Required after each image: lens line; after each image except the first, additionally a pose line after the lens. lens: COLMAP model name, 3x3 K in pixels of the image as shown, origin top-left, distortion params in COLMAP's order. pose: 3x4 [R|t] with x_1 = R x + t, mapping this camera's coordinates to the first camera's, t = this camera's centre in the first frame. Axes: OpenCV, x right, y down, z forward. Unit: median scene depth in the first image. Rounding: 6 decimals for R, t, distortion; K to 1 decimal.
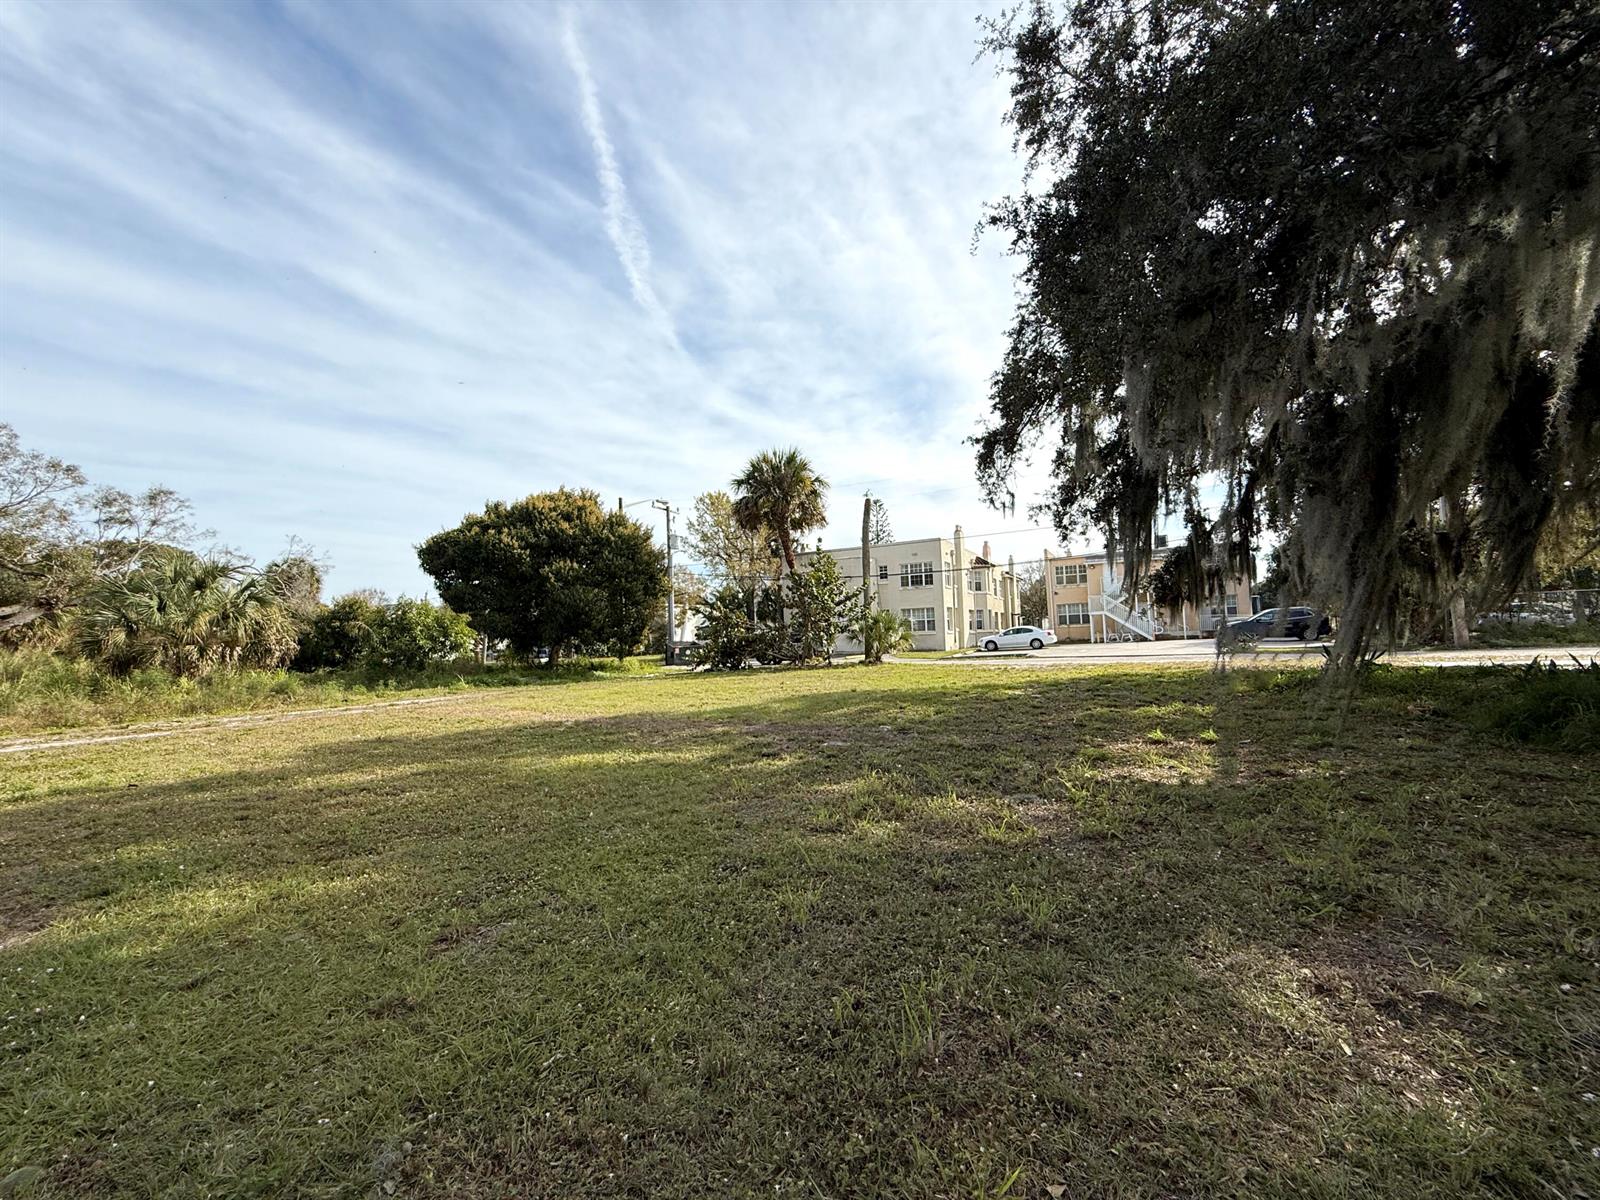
lens RADIAL K [[630.6, 0, 800.0], [0, 630.6, 600.0], [0, 0, 1]] dist [0.000678, -0.004929]
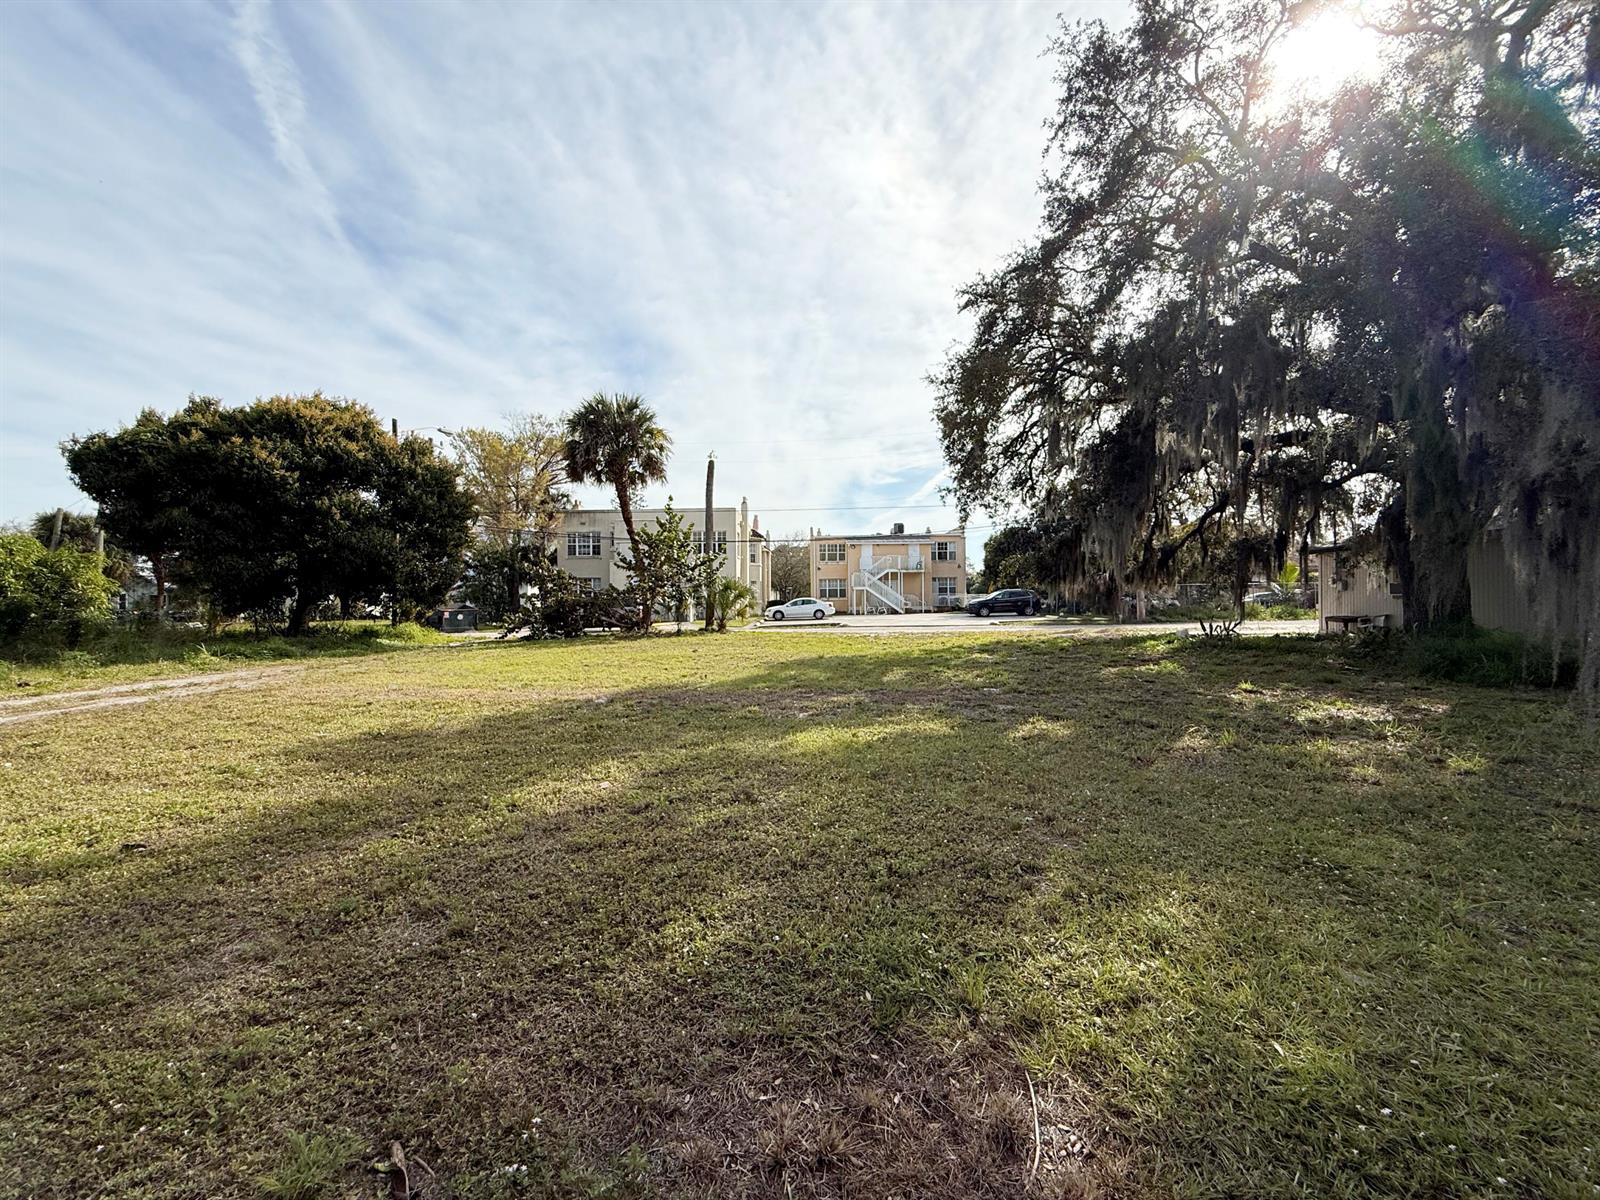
lens RADIAL K [[630.6, 0, 800.0], [0, 630.6, 600.0], [0, 0, 1]] dist [0.000678, -0.004929]
pose [[0.893163, 0.028150, 0.448850, -0.151163], [-0.049147, 0.998171, 0.035195, 0.008703], [-0.447039, -0.053494, 0.892914, 0.053260]]
